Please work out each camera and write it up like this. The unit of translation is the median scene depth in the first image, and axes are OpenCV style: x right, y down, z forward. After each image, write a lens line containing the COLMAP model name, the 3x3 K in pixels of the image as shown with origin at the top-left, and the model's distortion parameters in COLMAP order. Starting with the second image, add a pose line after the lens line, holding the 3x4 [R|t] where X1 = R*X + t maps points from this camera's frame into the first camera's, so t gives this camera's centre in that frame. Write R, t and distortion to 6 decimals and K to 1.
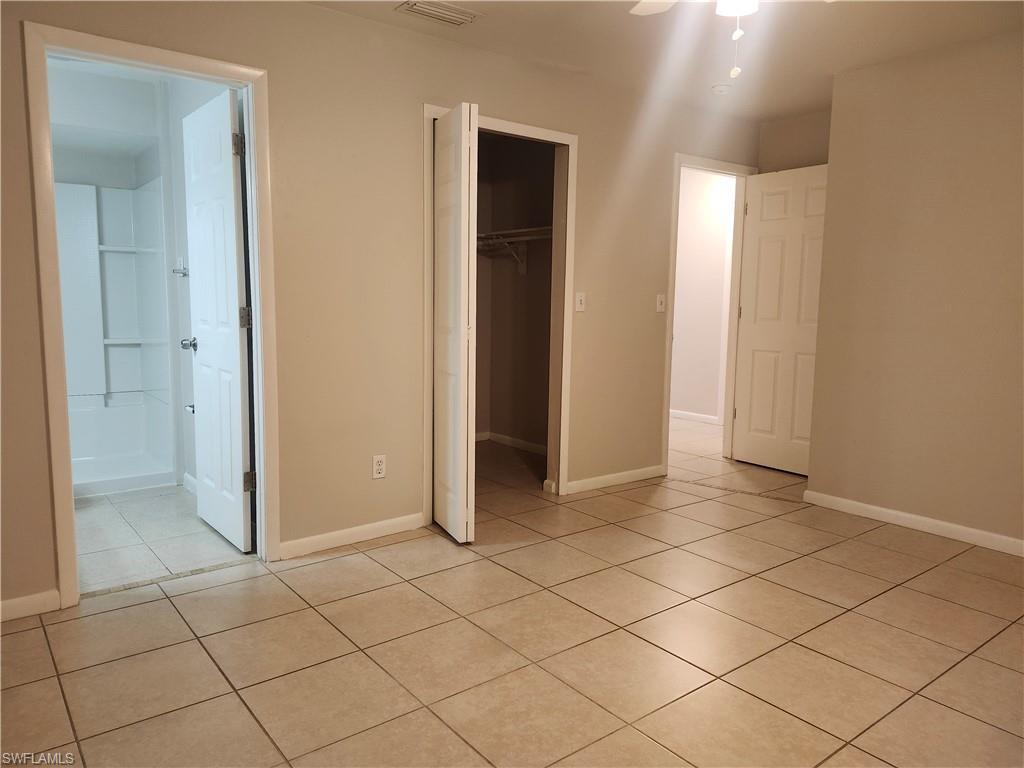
lens RADIAL K [[714.5, 0, 507.2], [0, 714.5, 383.6], [0, 0, 1]] dist [0.024057, 0.001471]
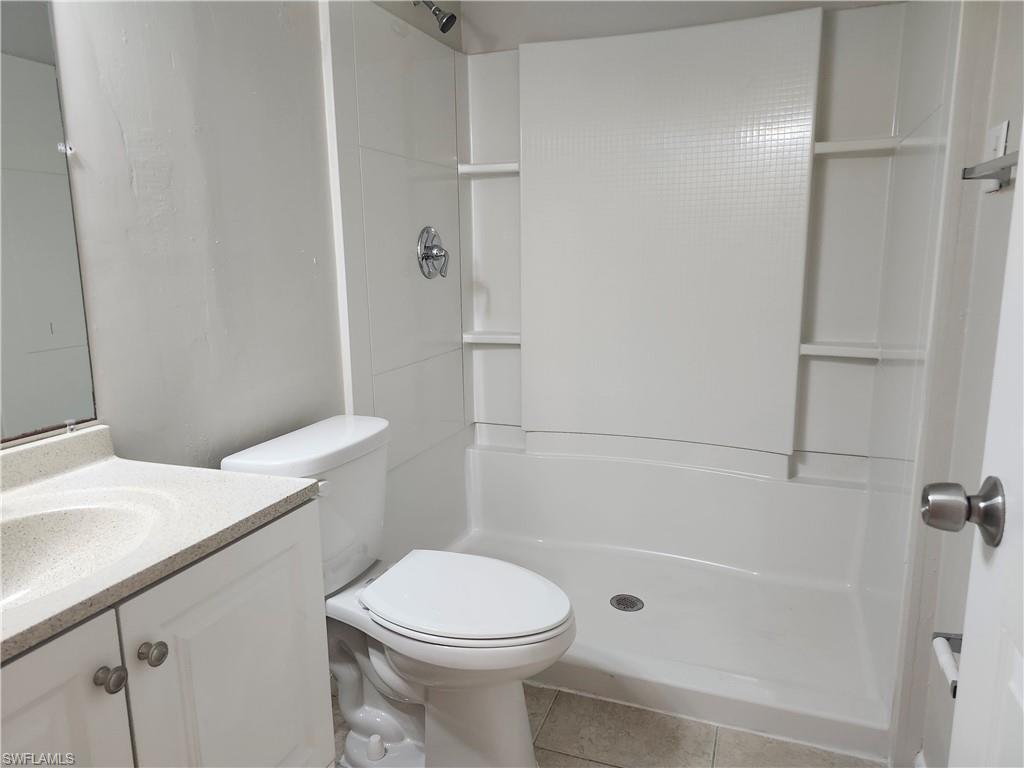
lens RADIAL K [[714.5, 0, 514.6], [0, 714.5, 381.3], [0, 0, 1]] dist [0.024057, 0.001471]
pose [[0.525430, 0.137770, -0.839609, -0.253439], [-0.082371, 0.990405, 0.110967, -0.074194], [0.846840, 0.010854, 0.531736, 0.579311]]
